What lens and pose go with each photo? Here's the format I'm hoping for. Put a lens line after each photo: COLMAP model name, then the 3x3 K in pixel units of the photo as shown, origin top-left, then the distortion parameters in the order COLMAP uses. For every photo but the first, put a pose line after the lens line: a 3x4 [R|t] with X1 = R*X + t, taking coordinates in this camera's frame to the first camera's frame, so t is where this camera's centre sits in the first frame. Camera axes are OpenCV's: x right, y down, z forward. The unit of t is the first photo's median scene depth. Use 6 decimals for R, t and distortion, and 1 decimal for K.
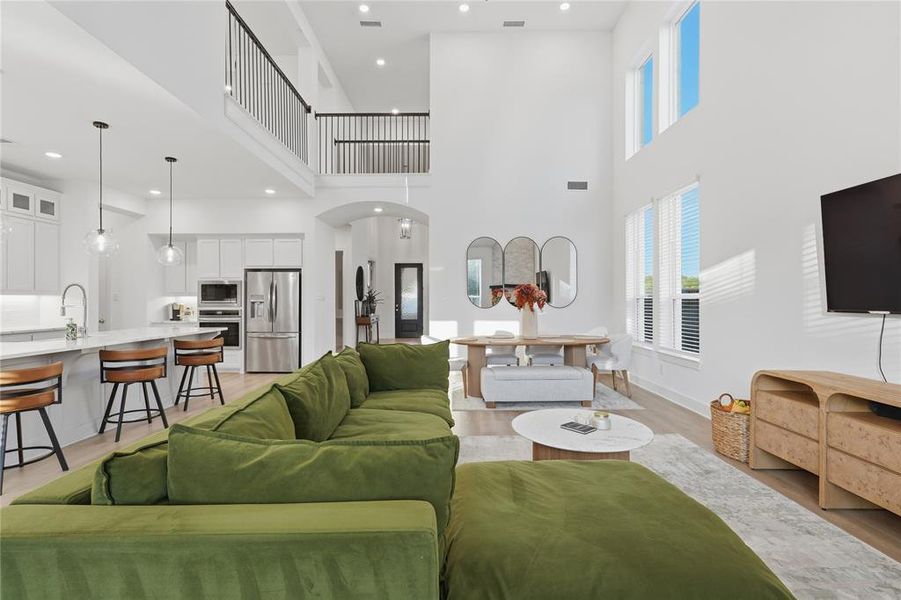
lens RADIAL K [[418.4, 0, 448.1], [0, 418.4, 298.1], [0, 0, 1]] dist [-0.000327, 0.000552]
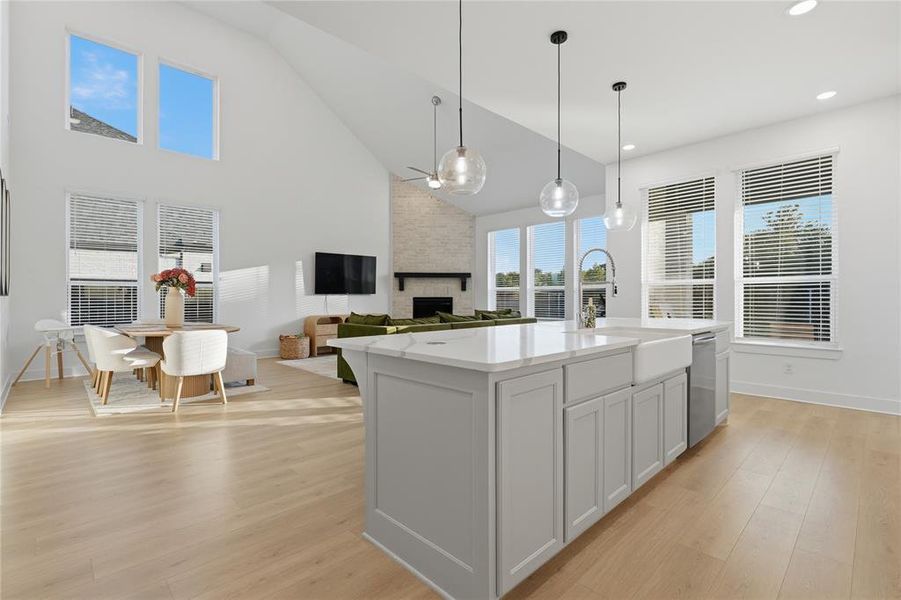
lens RADIAL K [[414.9, 0, 447.7], [0, 414.9, 300.2], [0, 0, 1]] dist [-0.000892, 0.000646]
pose [[-0.700518, -0.003428, 0.713627, -0.696063], [-0.001798, 0.999994, 0.003038, 0.026761], [-0.713633, 0.000845, -0.700520, 0.946517]]
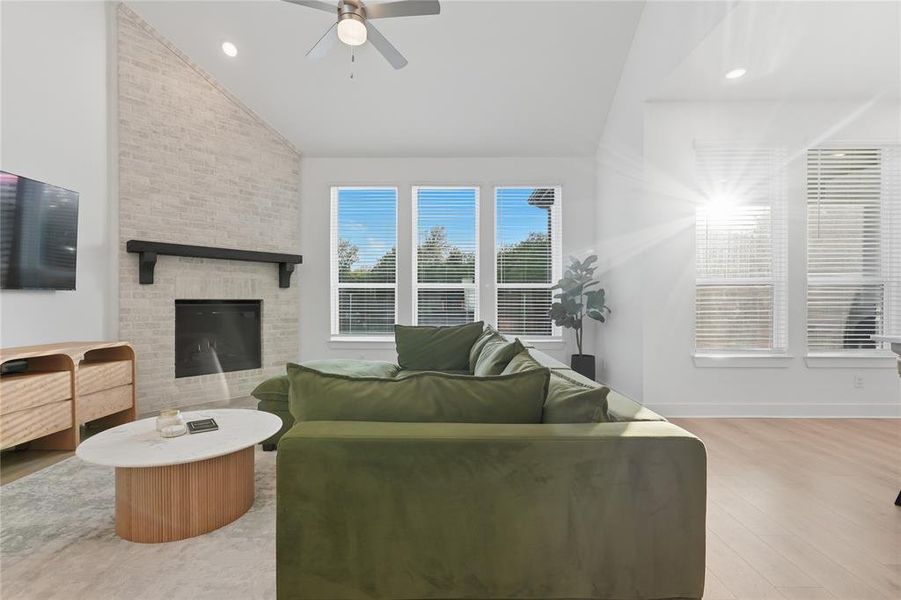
lens RADIAL K [[420.5, 0, 446.5], [0, 420.5, 303.9], [0, 0, 1]] dist [0.000171, 0.000110]
pose [[-0.999971, -0.000413, 0.007623, -0.069109], [-0.000390, 0.999995, 0.003052, 0.025983], [-0.007624, 0.003049, -0.999966, 0.701051]]
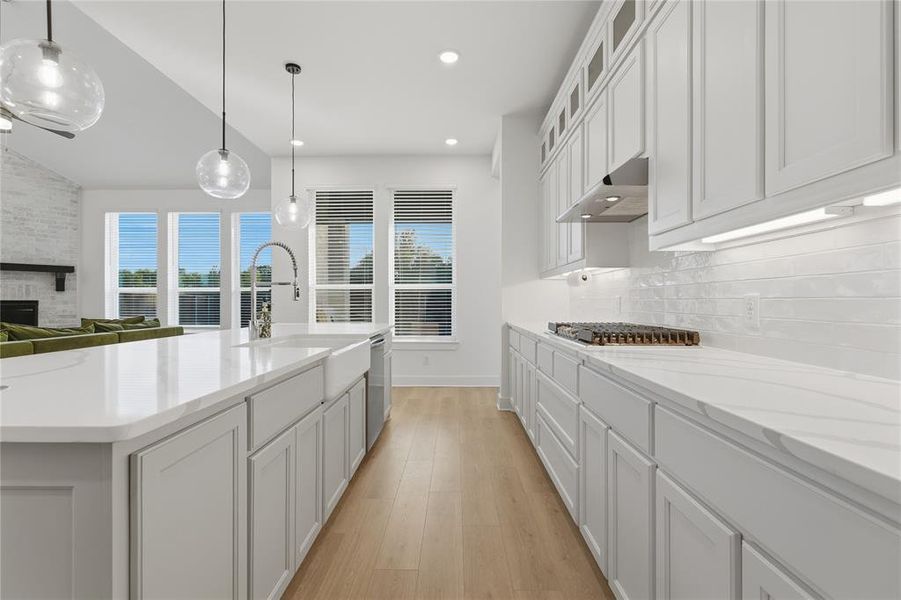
lens RADIAL K [[414.9, 0, 447.7], [0, 414.9, 300.2], [0, 0, 1]] dist [-0.000892, 0.000646]
pose [[-0.999979, -0.000013, 0.006422, -0.653780], [-0.000054, 0.999980, -0.006391, 0.026380], [-0.006422, -0.006391, -0.999959, 0.898266]]
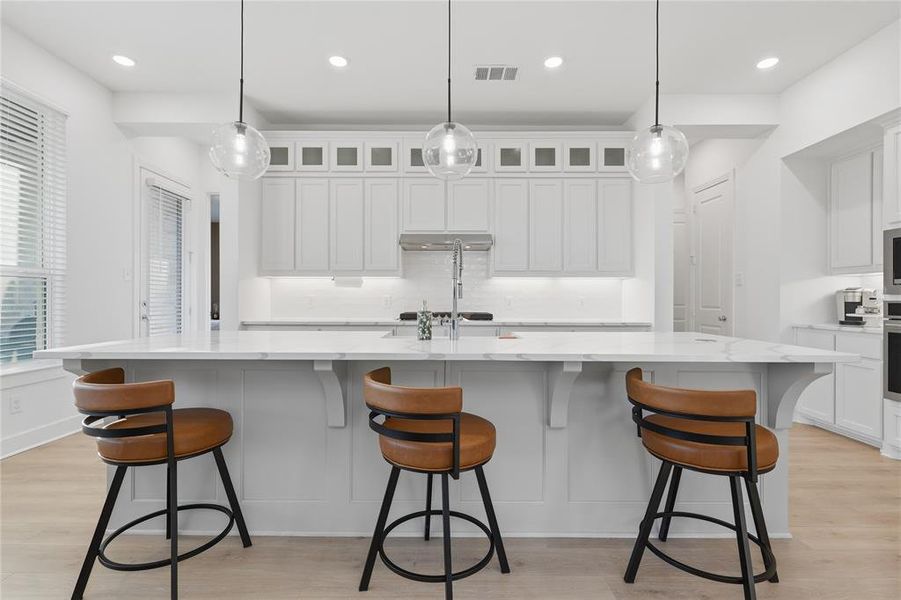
lens RADIAL K [[414.9, 0, 447.7], [0, 414.9, 300.2], [0, 0, 1]] dist [-0.000892, 0.000646]
pose [[0.008925, 0.002410, -0.999957, -0.193570], [0.000987, 0.999997, 0.002418, 0.025103], [0.999960, -0.001008, 0.008923, 0.569522]]
